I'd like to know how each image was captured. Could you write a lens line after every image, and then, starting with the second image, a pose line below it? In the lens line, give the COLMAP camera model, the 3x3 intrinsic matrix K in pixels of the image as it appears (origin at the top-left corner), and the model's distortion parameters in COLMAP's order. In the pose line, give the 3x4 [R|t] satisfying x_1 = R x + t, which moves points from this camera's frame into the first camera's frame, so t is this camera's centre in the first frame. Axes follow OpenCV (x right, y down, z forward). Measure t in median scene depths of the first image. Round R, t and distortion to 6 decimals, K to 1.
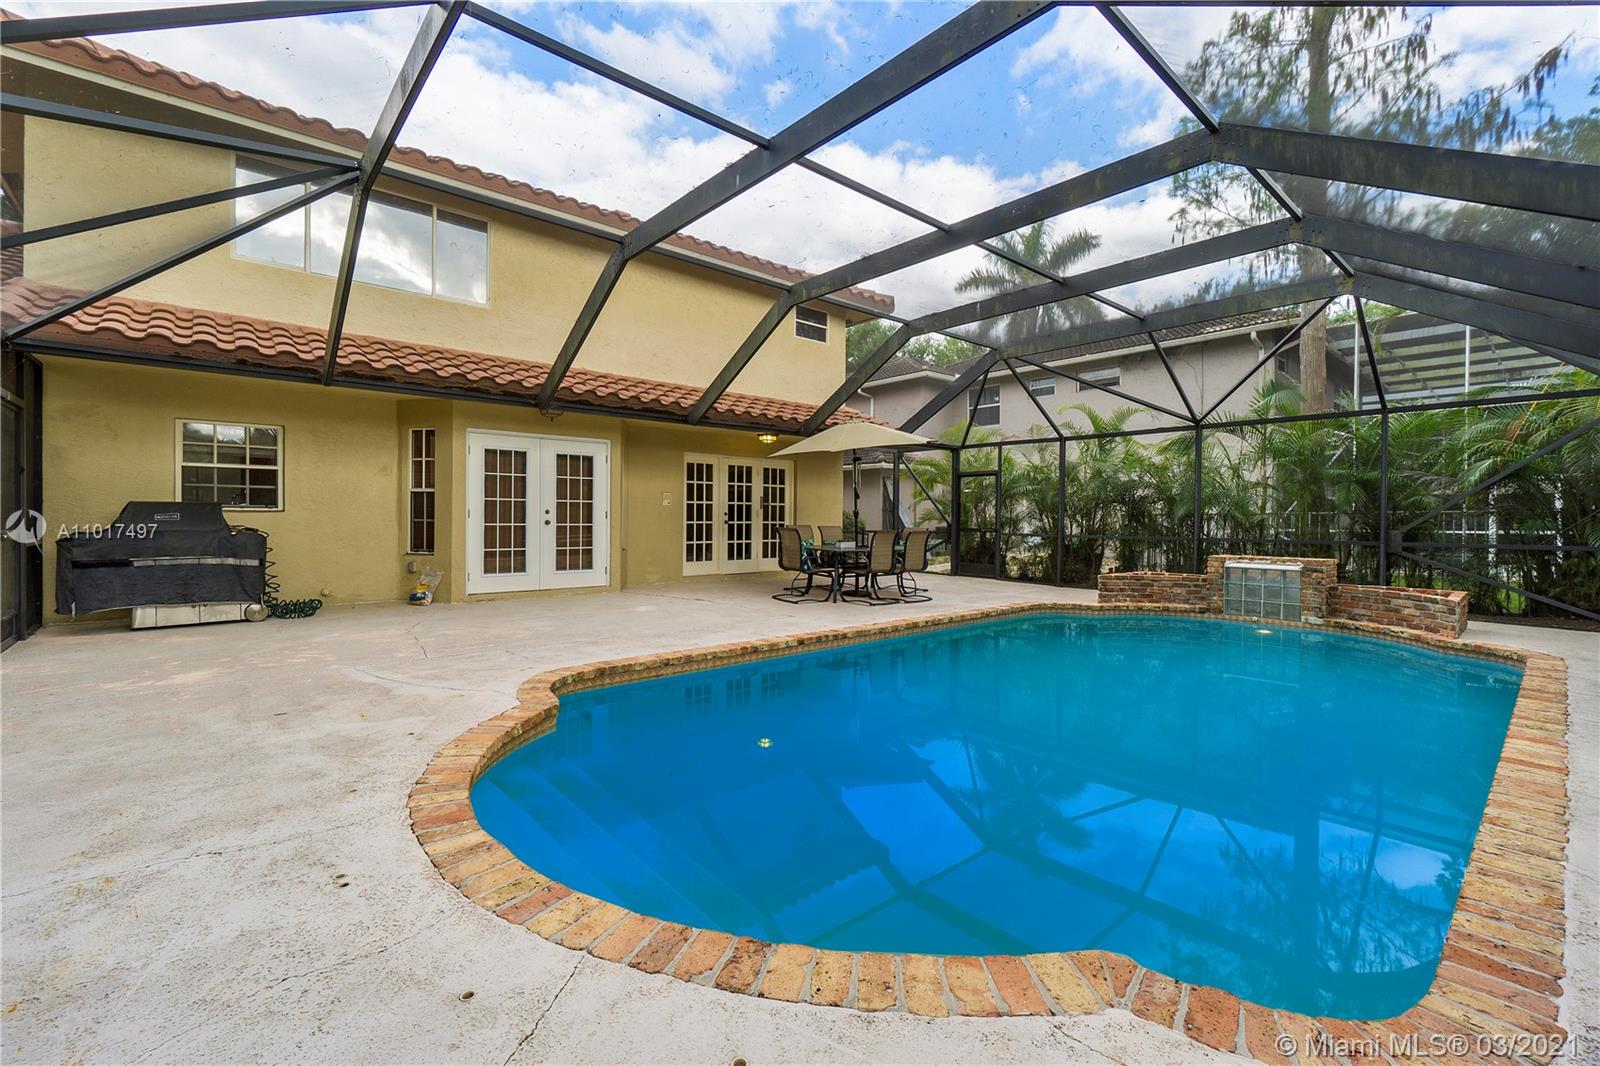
lens RADIAL K [[685.1, 0, 802.4], [0, 685.1, 526.1], [0, 0, 1]] dist [0.002034, 0.000865]
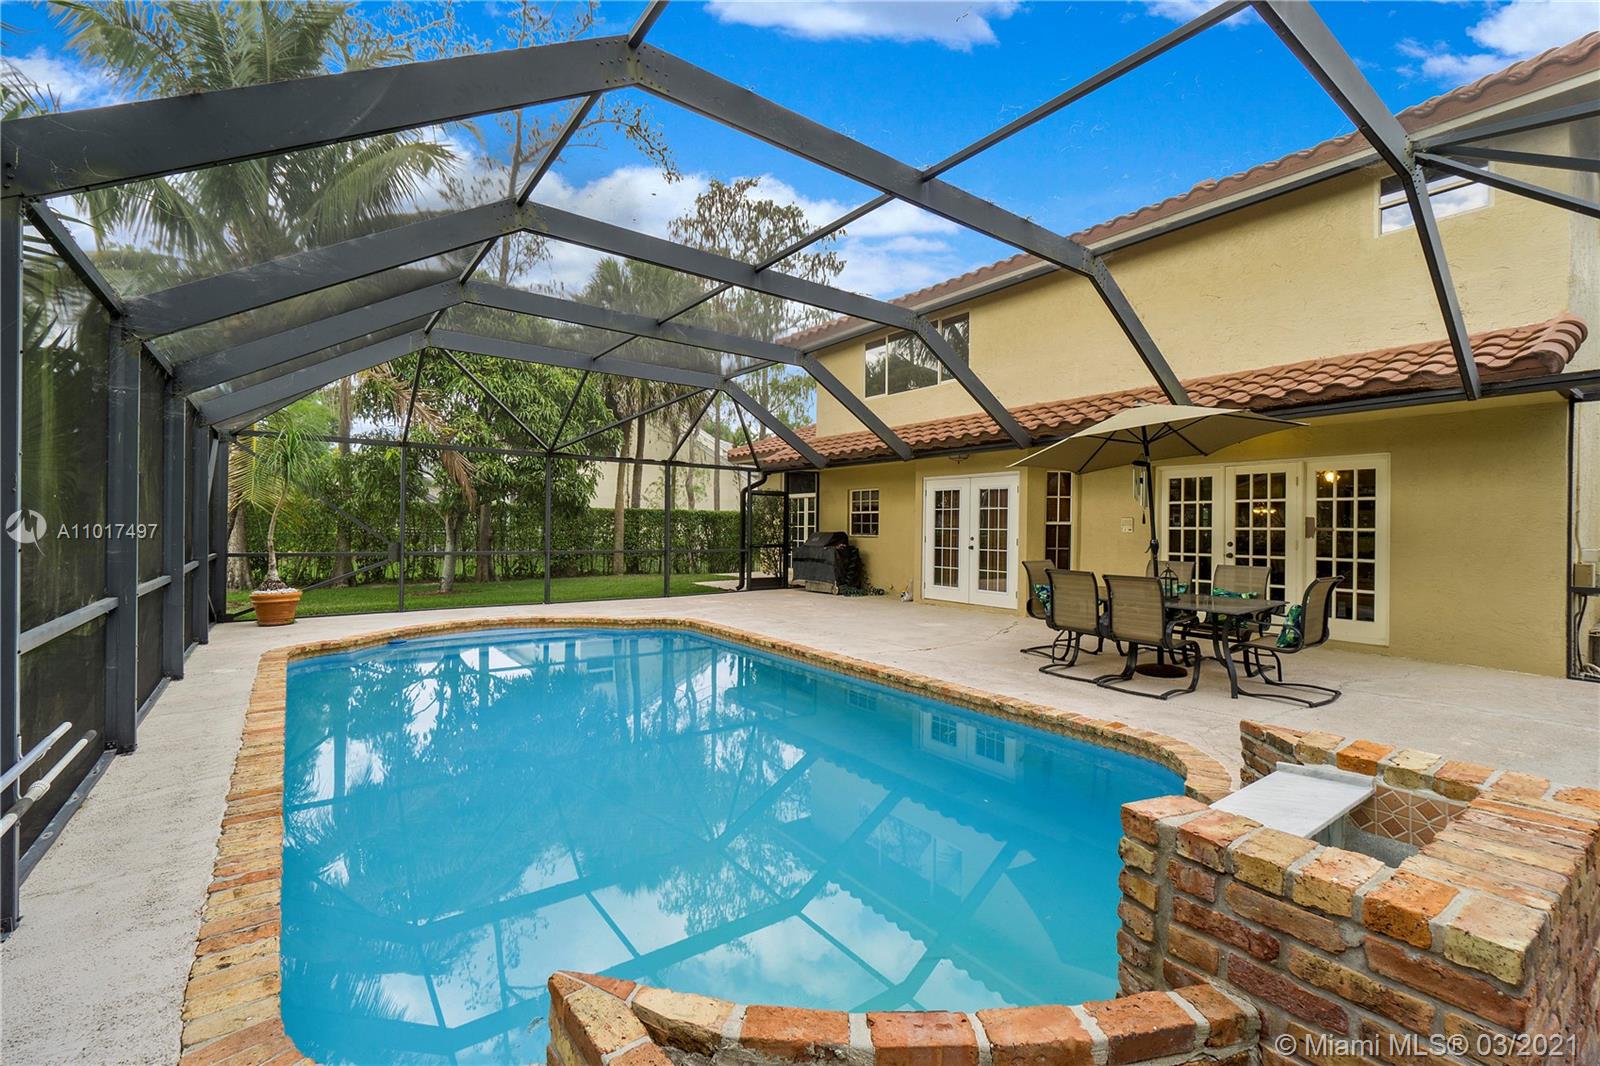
lens RADIAL K [[685.1, 0, 802.4], [0, 685.1, 526.1], [0, 0, 1]] dist [0.002034, 0.000865]
pose [[-0.077827, -0.015940, -0.996839, 0.822379], [-0.030212, 0.999451, -0.013623, -0.017000], [0.996509, 0.029056, -0.078266, 0.786874]]
